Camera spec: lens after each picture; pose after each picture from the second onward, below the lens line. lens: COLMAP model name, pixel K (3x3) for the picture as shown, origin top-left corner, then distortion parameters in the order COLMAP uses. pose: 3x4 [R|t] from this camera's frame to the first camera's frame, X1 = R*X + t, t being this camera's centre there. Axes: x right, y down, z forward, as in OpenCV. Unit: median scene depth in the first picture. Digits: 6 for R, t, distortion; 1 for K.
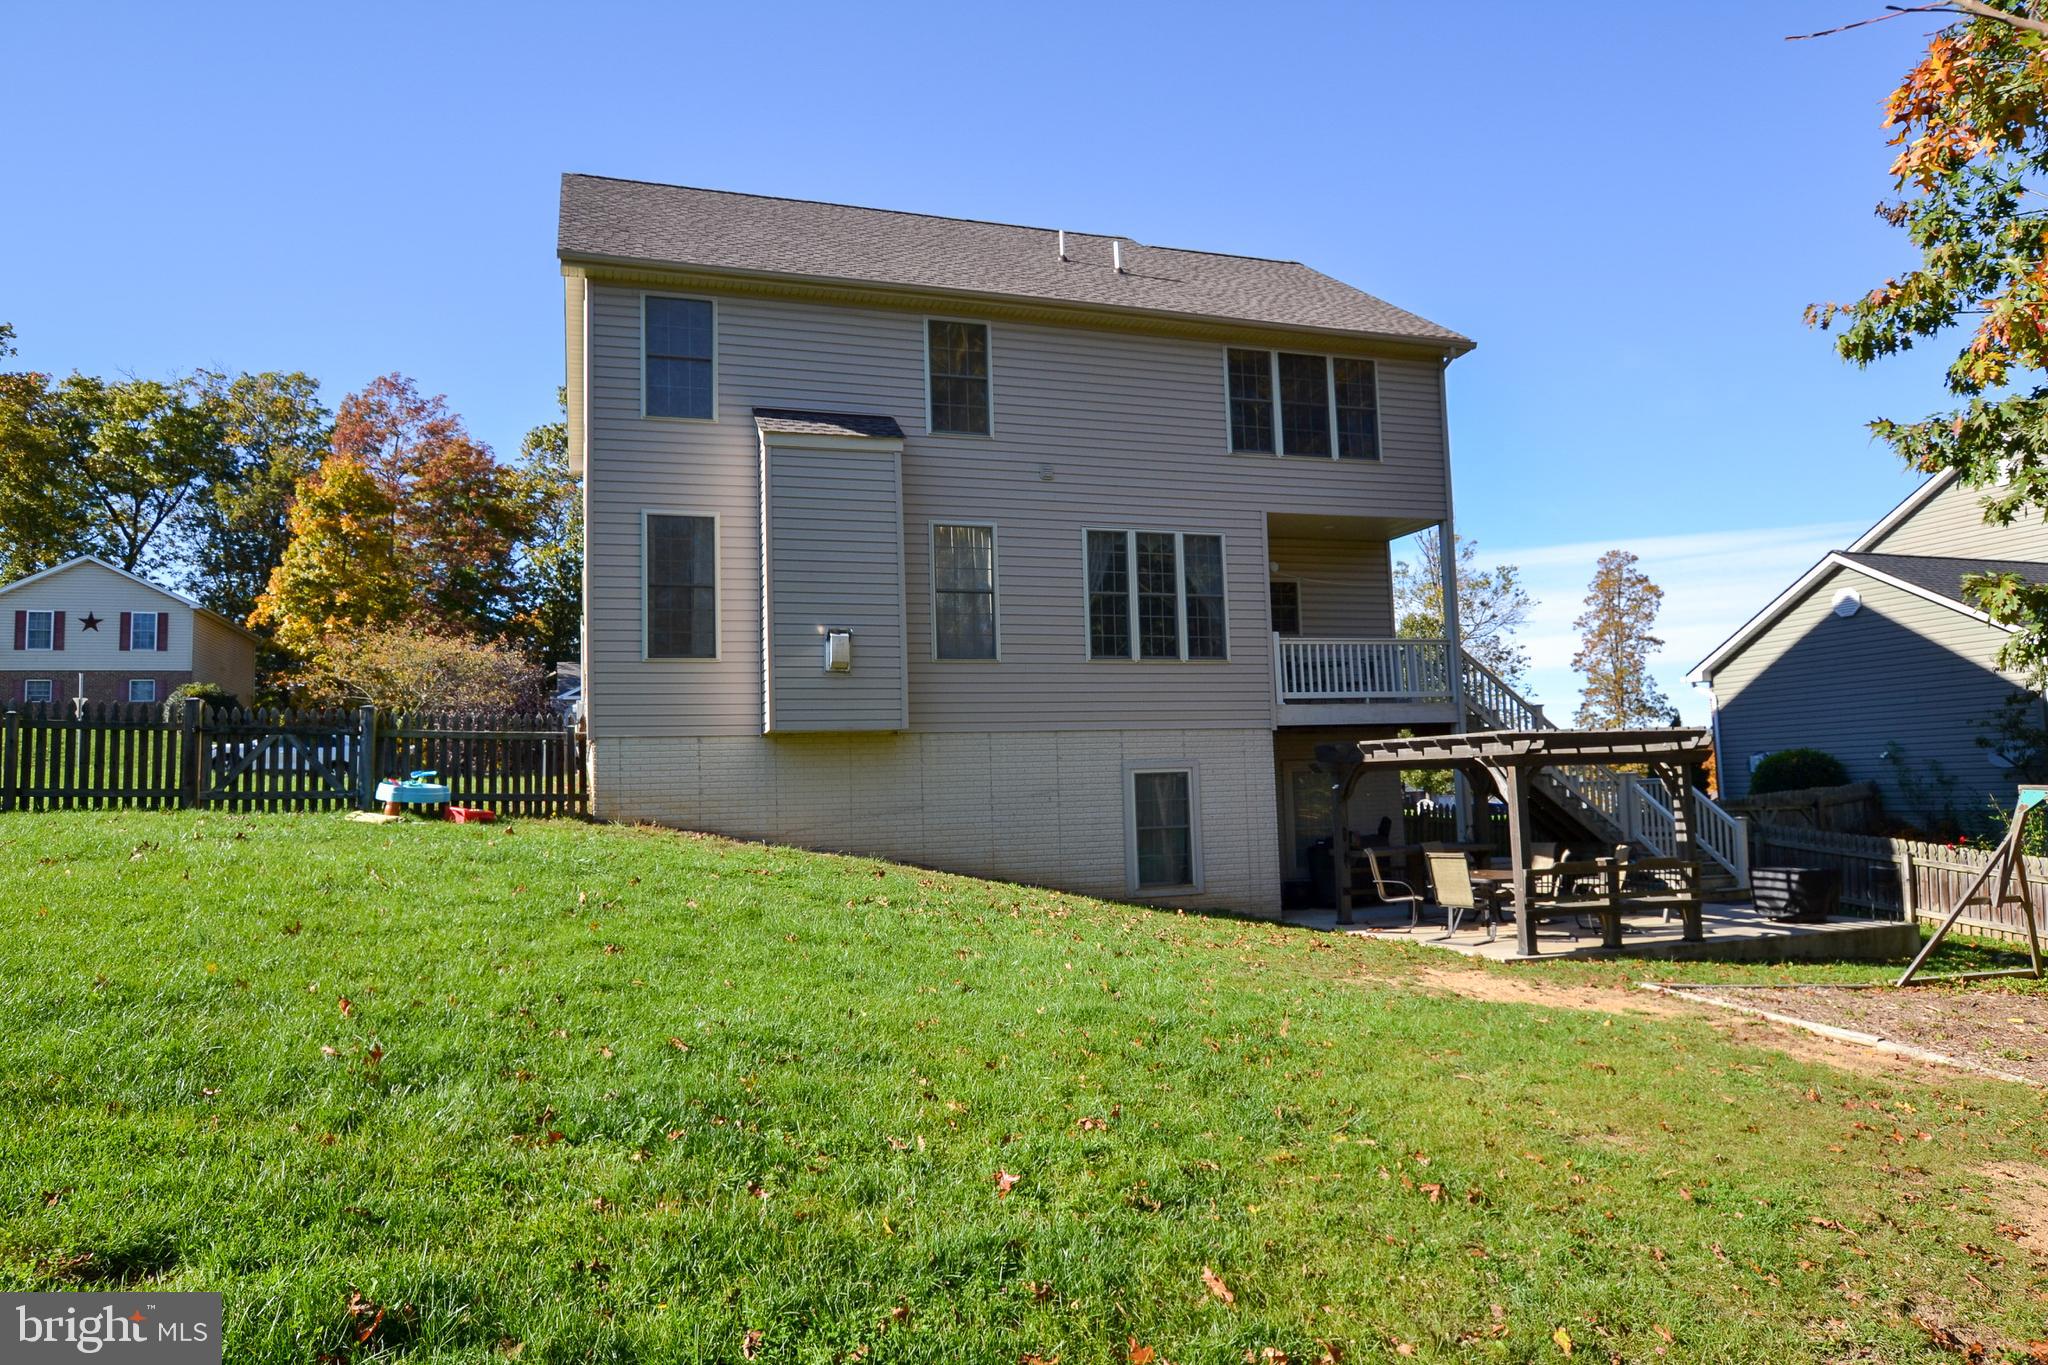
lens RADIAL K [[1368.6, 0, 1021.6], [0, 1368.6, 670.2], [0, 0, 1]] dist [-0.016698, 0.005635]
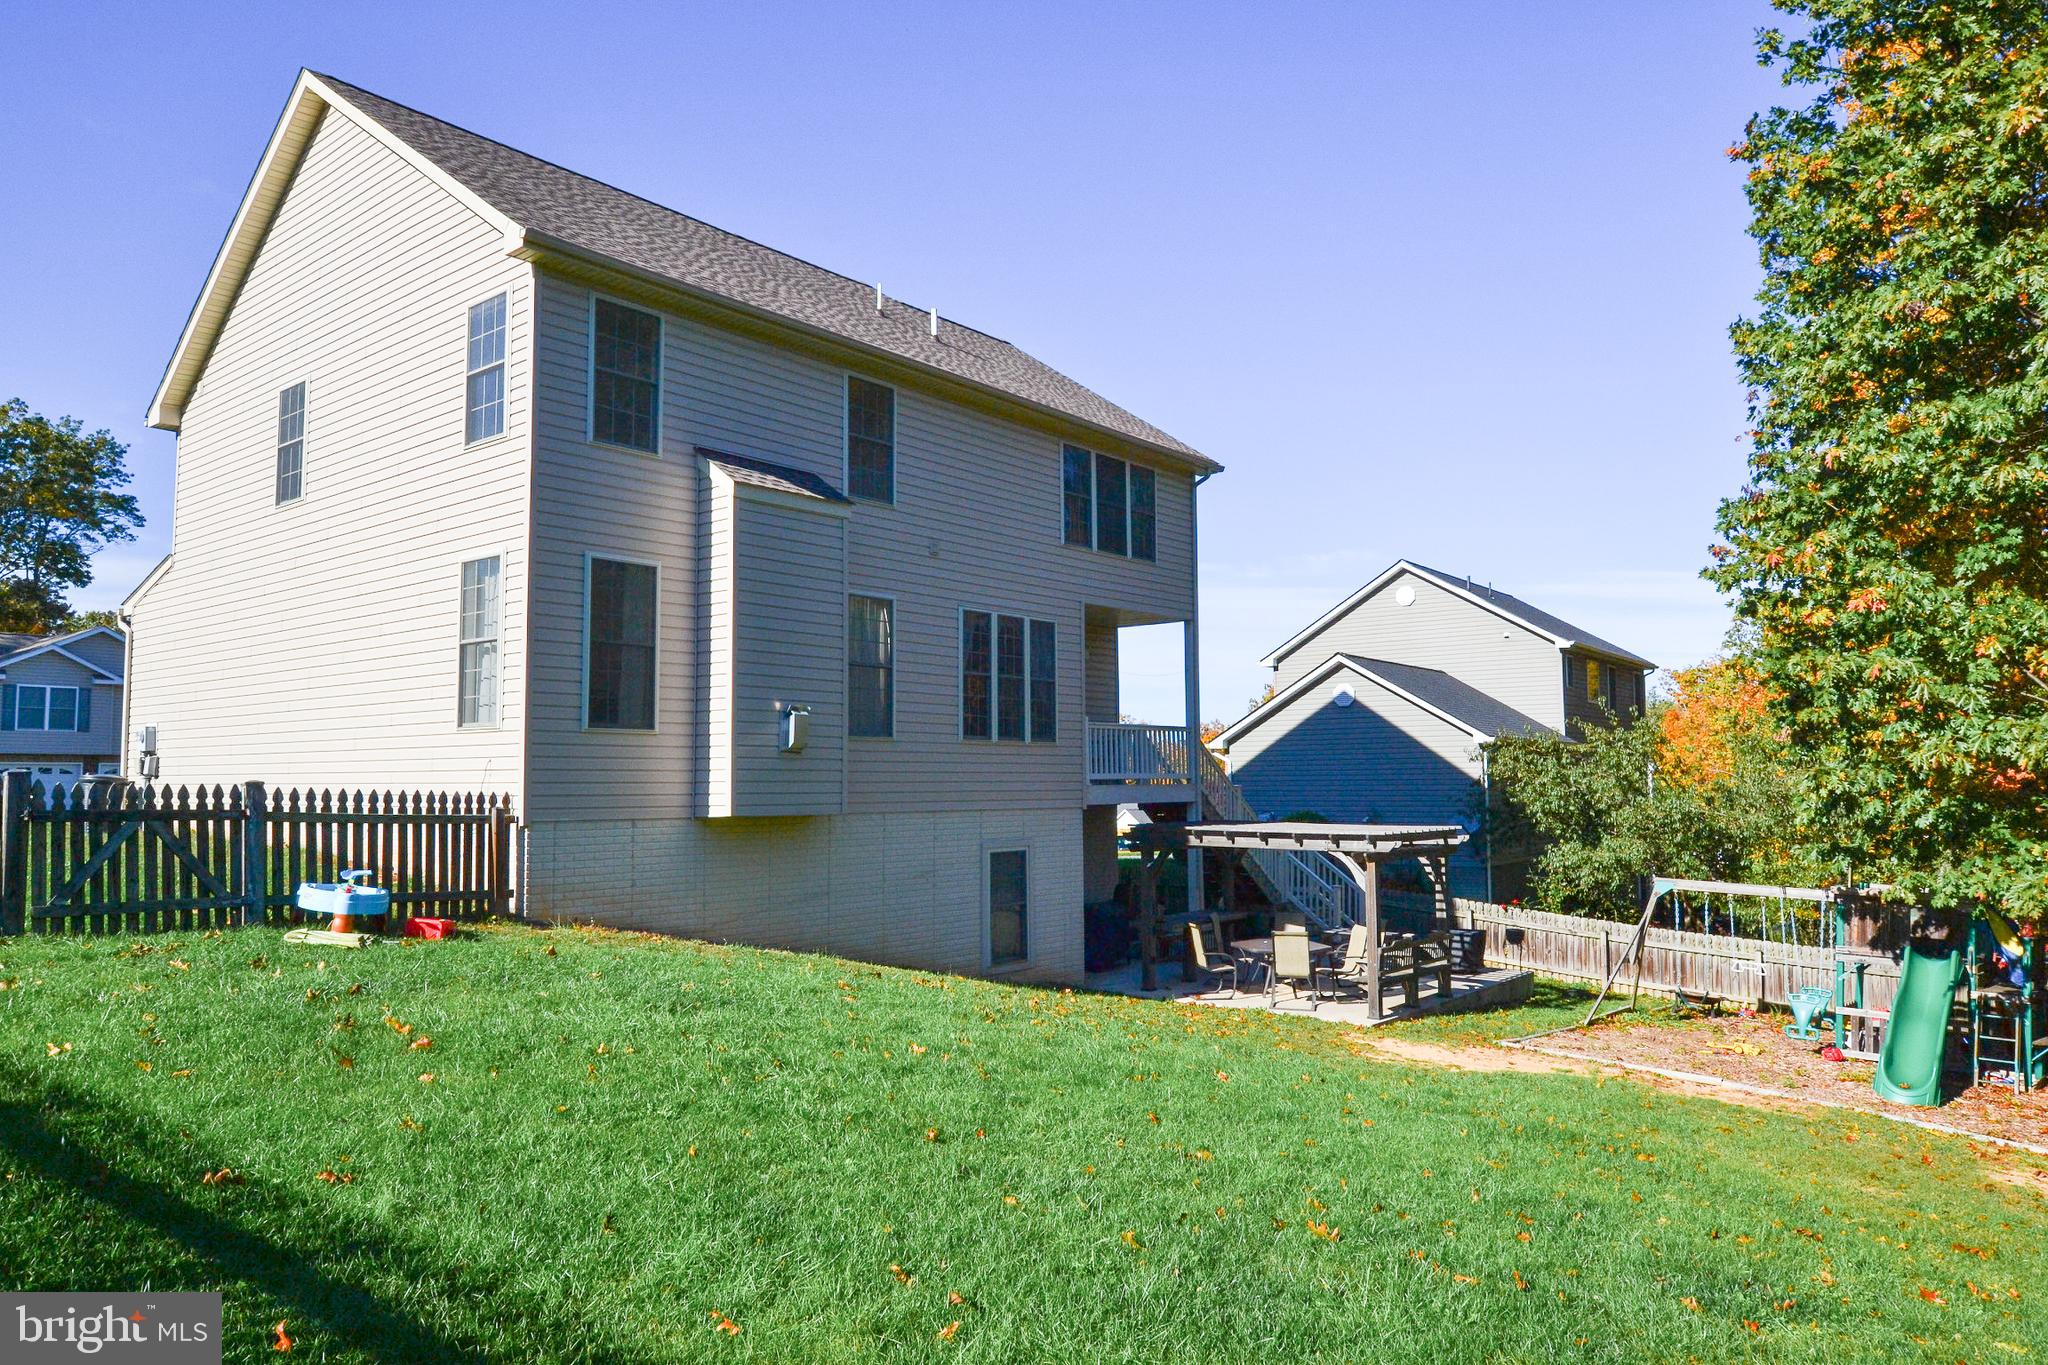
lens RADIAL K [[1368.6, 0, 1007.6], [0, 1368.6, 687.7], [0, 0, 1]] dist [-0.016698, 0.005635]
pose [[0.852029, 0.062414, 0.519761, -0.457883], [-0.072574, 0.997363, -0.000797, -0.048532], [-0.518439, -0.037042, 0.854312, 0.129044]]
